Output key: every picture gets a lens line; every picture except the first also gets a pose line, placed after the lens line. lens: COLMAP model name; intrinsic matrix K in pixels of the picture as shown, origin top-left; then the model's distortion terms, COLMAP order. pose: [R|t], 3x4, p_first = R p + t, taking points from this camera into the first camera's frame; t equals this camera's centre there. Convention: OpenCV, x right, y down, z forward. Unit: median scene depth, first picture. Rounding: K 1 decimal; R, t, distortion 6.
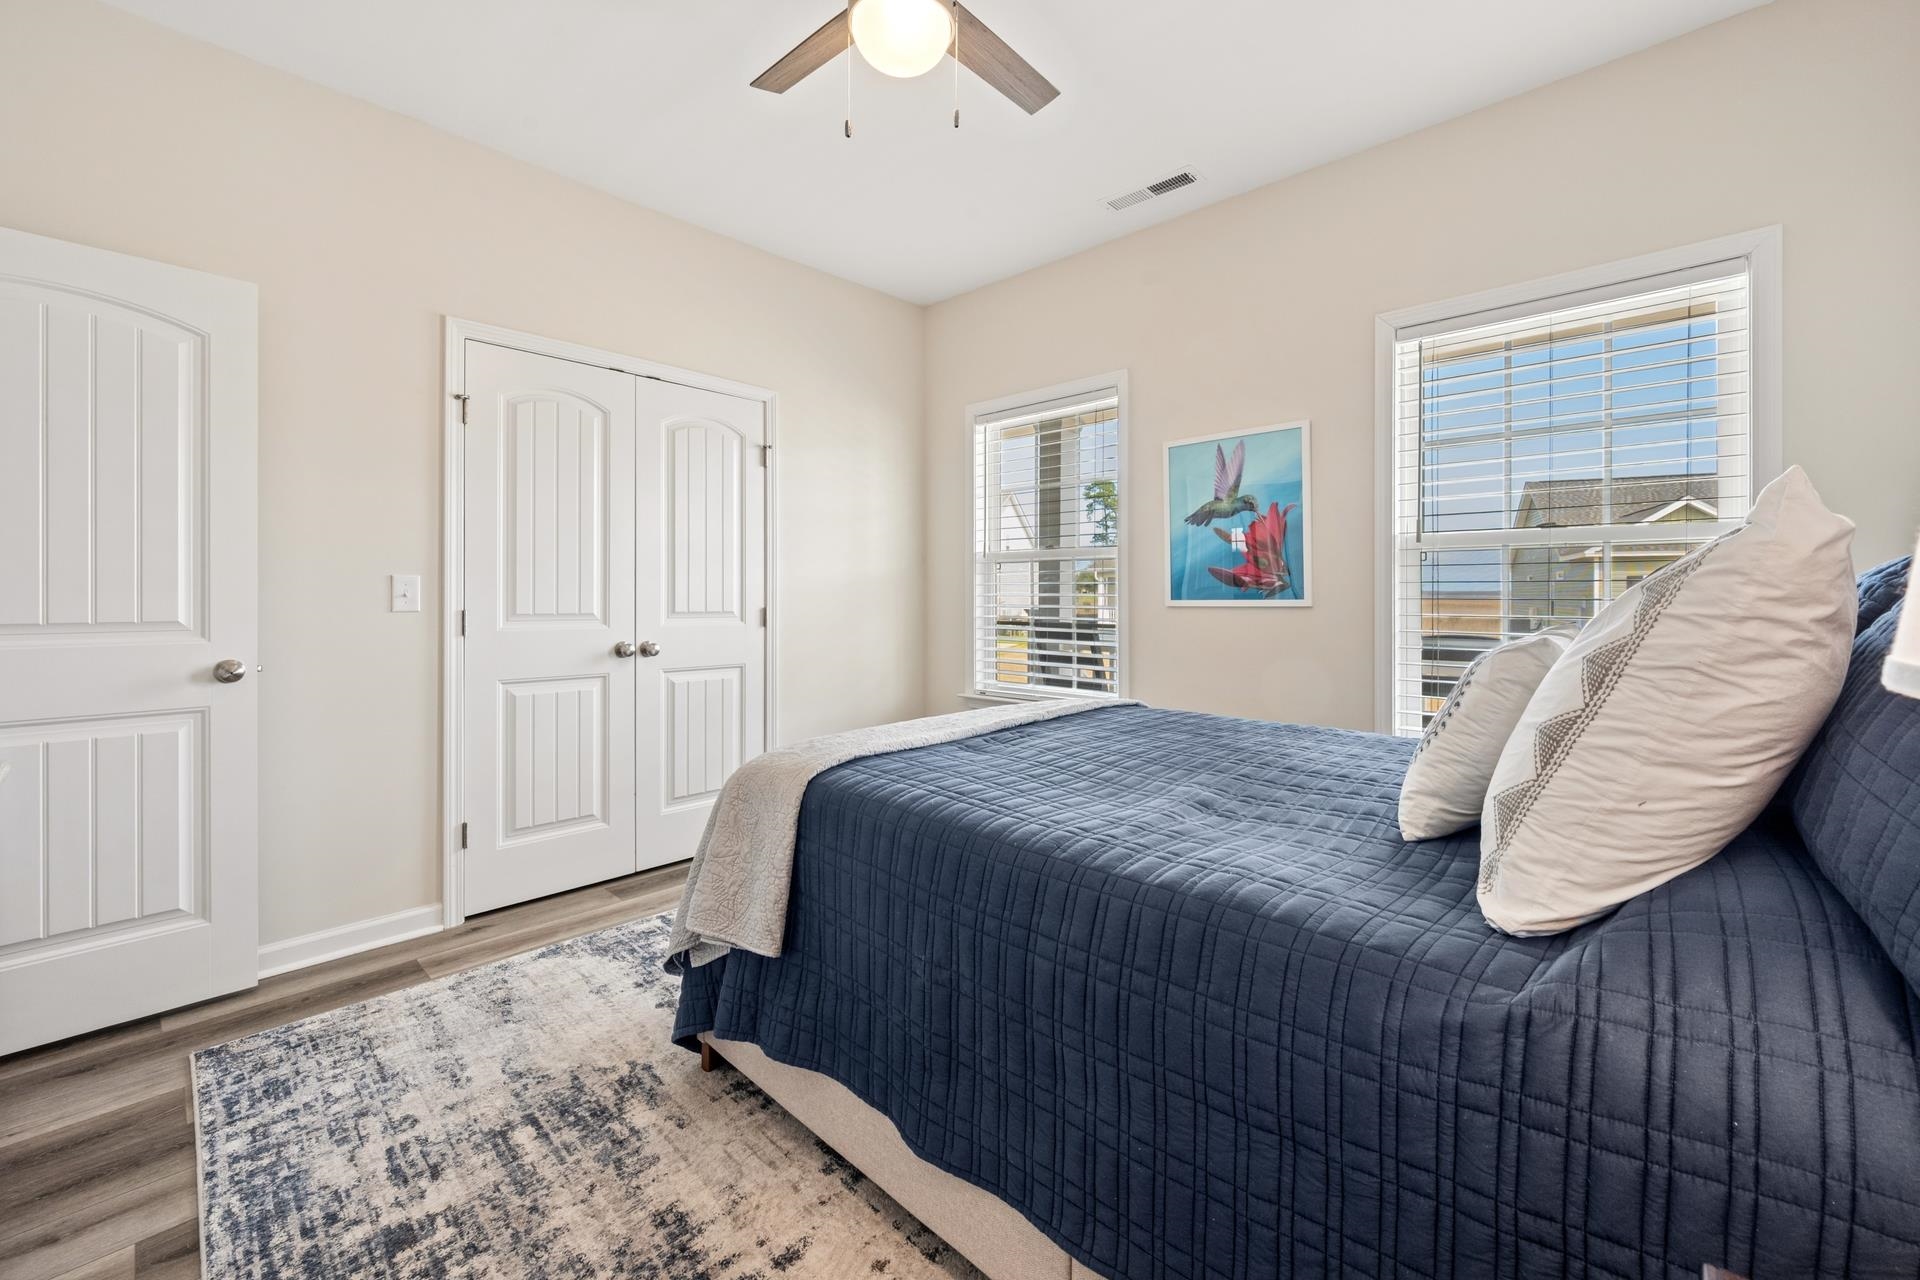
lens RADIAL K [[777.0, 0, 949.4], [0, 777.0, 589.3], [0, 0, 1]] dist [0.001081, 0.000200]
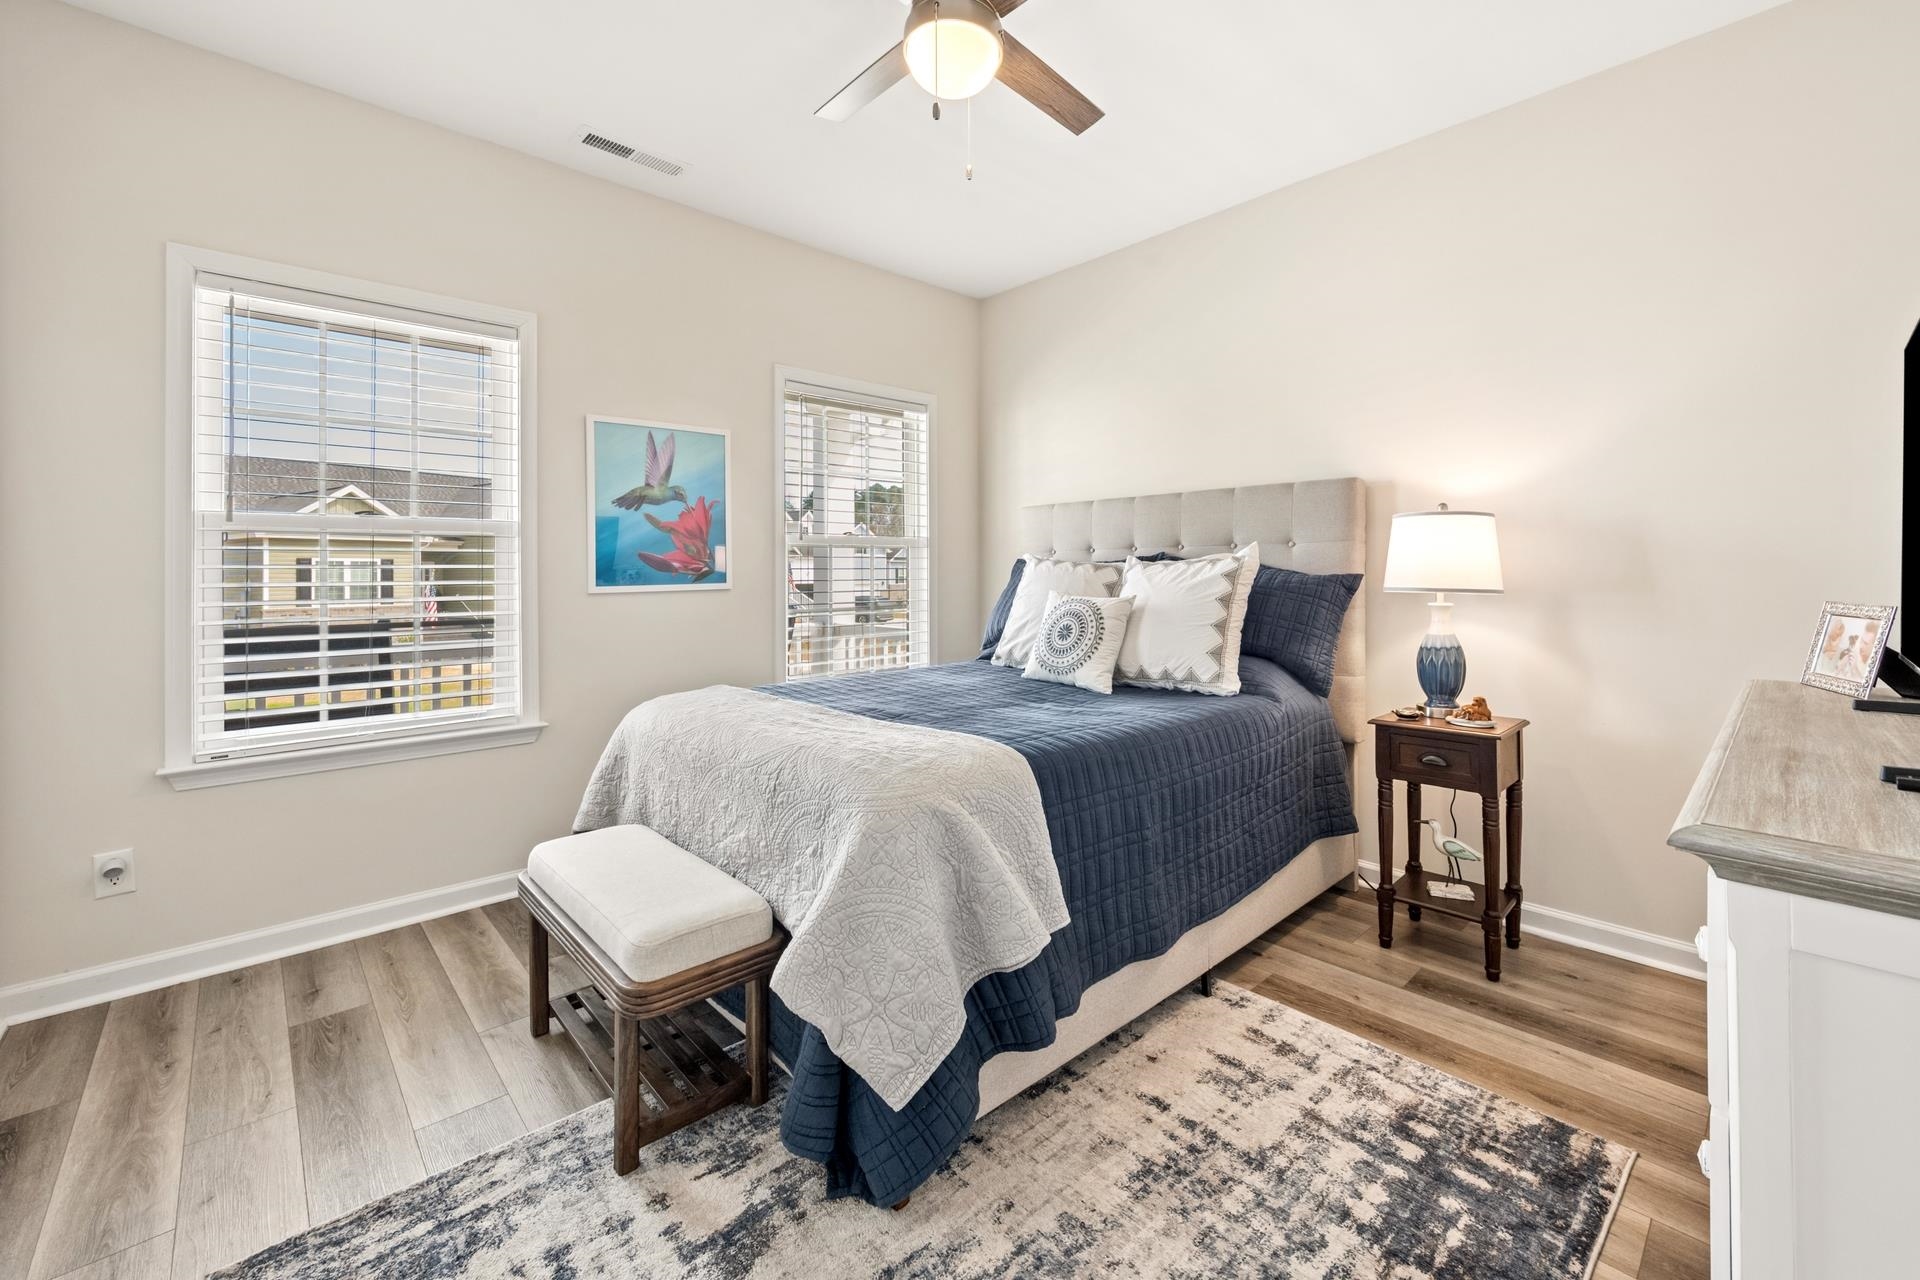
lens RADIAL K [[777.5, 0, 966.8], [0, 777.5, 558.6], [0, 0, 1]] dist [-0.002119, -0.000180]
pose [[0.059735, 0.014806, 0.998104, -0.639848], [0.002945, 0.999883, -0.015009, -0.004289], [-0.998210, 0.003836, 0.059685, 0.525185]]
